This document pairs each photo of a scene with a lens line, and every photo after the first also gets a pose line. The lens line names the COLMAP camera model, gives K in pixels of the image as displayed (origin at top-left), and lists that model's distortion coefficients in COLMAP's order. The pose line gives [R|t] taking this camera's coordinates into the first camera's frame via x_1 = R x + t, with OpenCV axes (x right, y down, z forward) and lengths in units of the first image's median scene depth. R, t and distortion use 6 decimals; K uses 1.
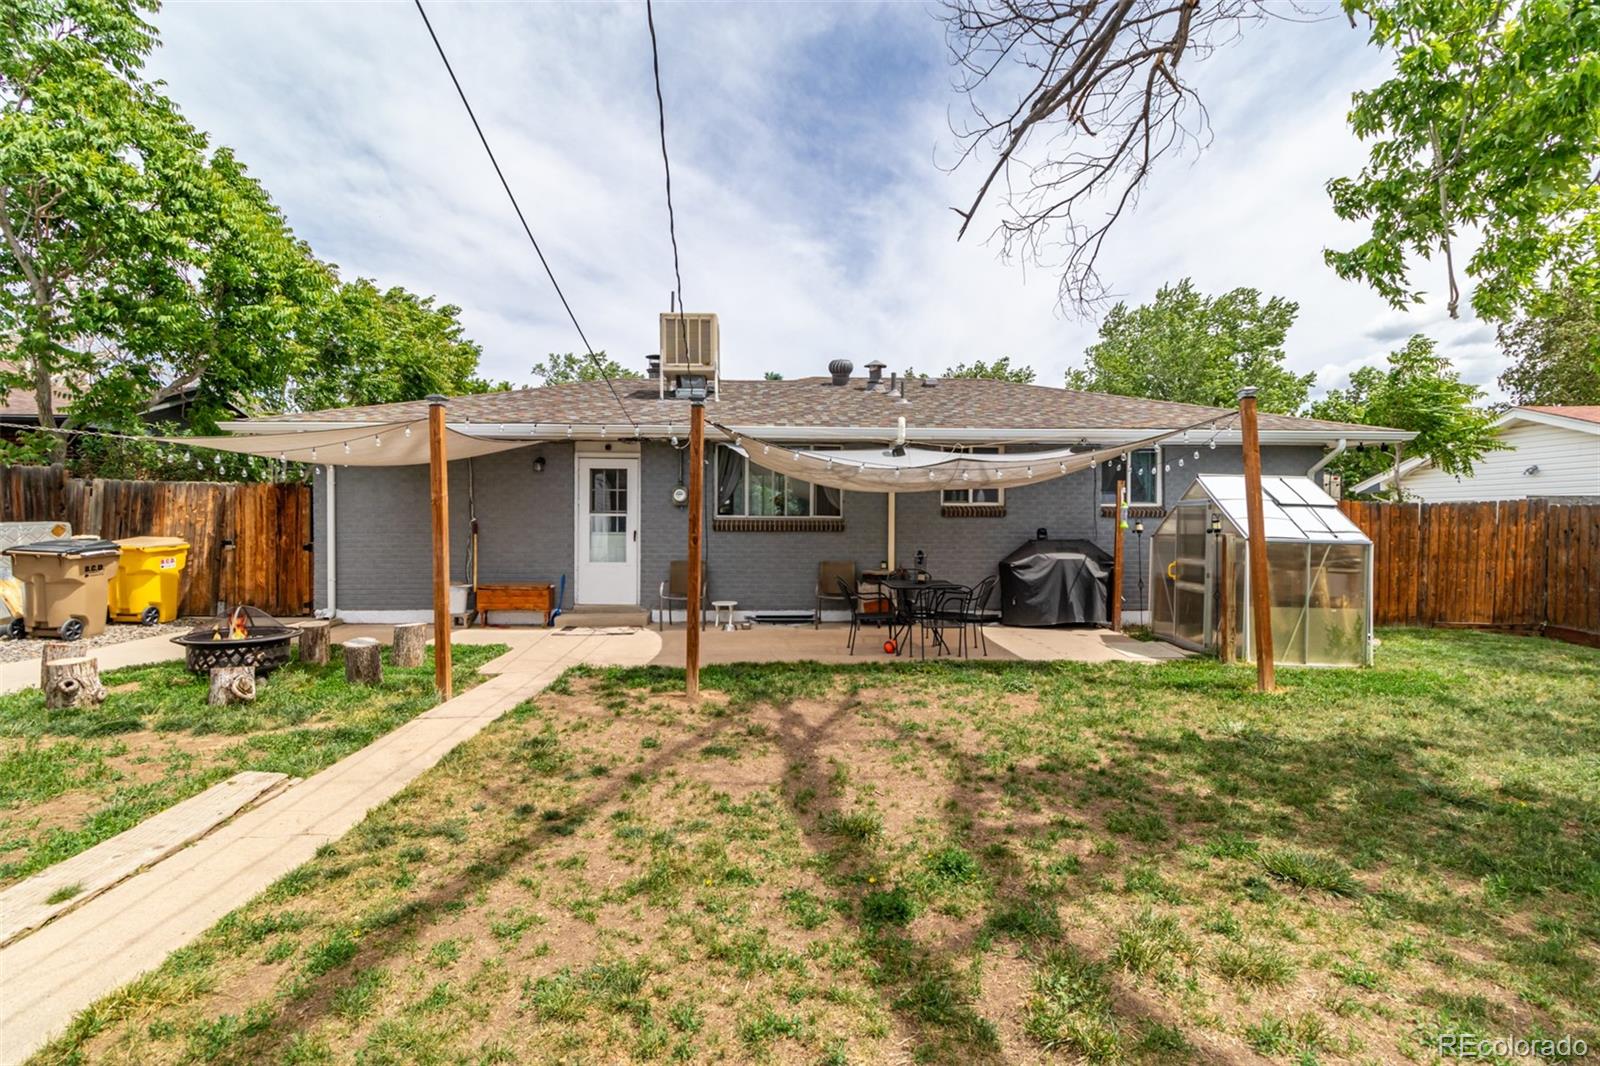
lens RADIAL K [[762.9, 0, 805.5], [0, 762.9, 534.0], [0, 0, 1]] dist [0.024311, -0.000571]
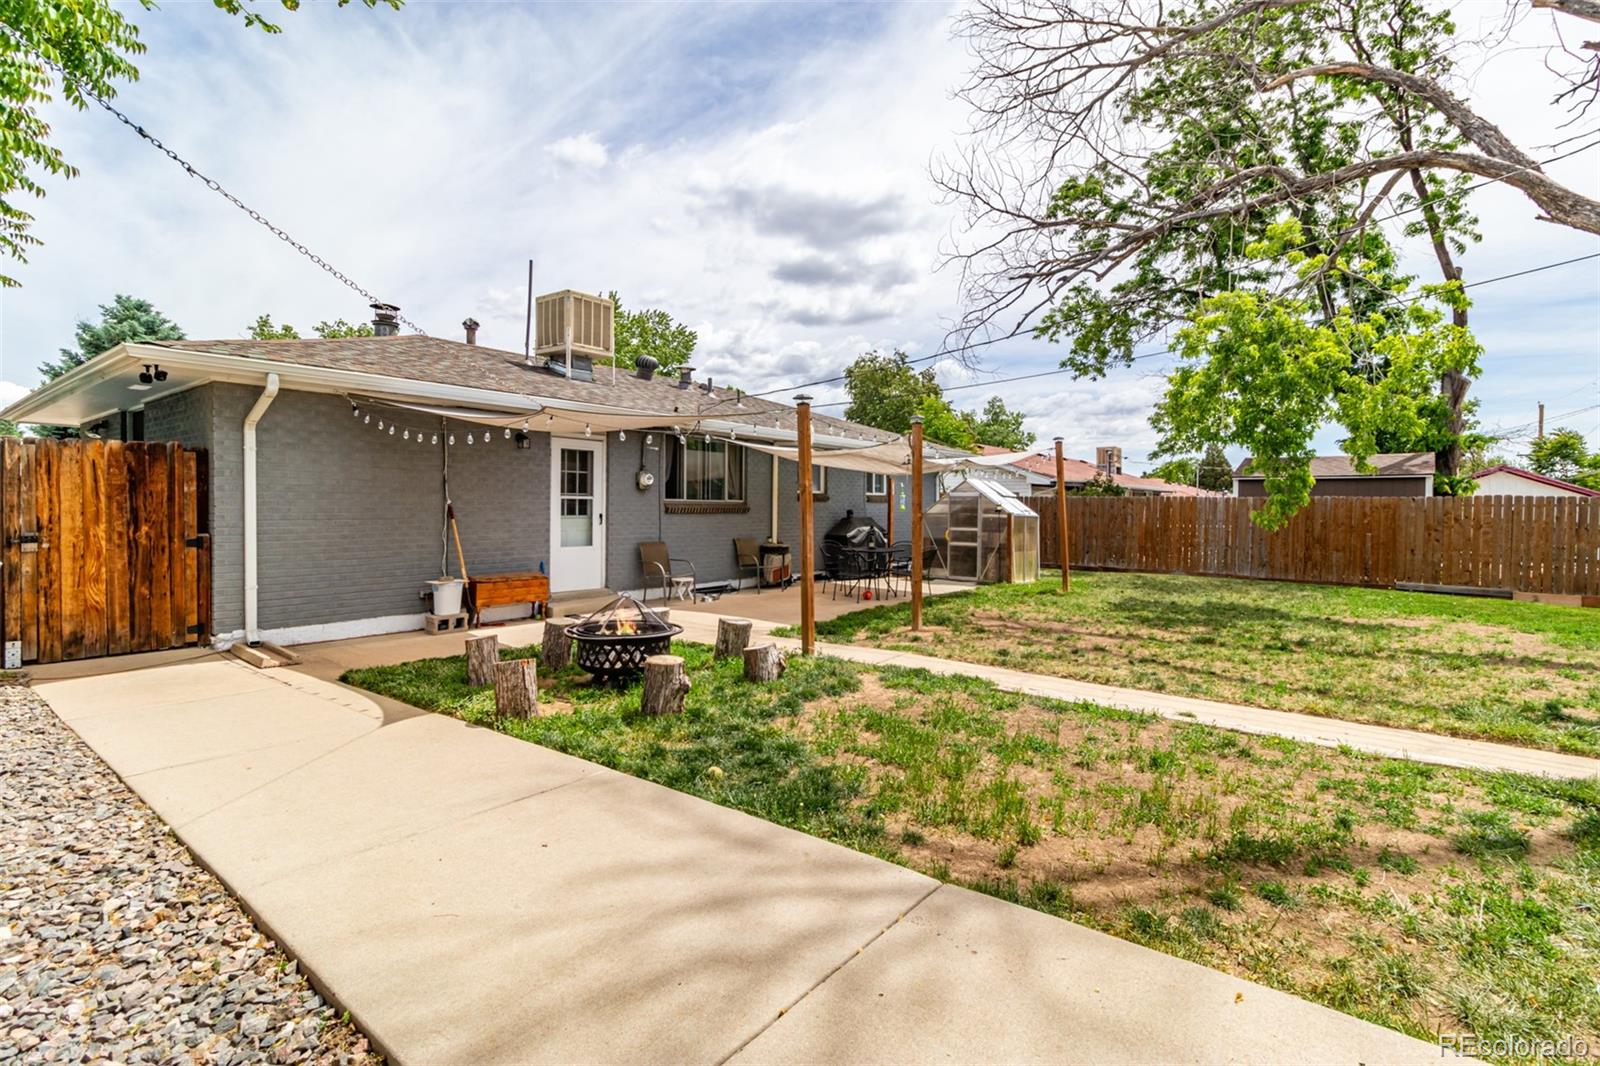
lens RADIAL K [[762.9, 0, 827.5], [0, 762.9, 501.9], [0, 0, 1]] dist [0.024311, -0.000571]
pose [[0.636412, 0.004032, 0.771339, -0.802092], [0.010102, 0.999857, -0.013562, -0.003164], [-0.771283, 0.016423, 0.636280, 0.141137]]
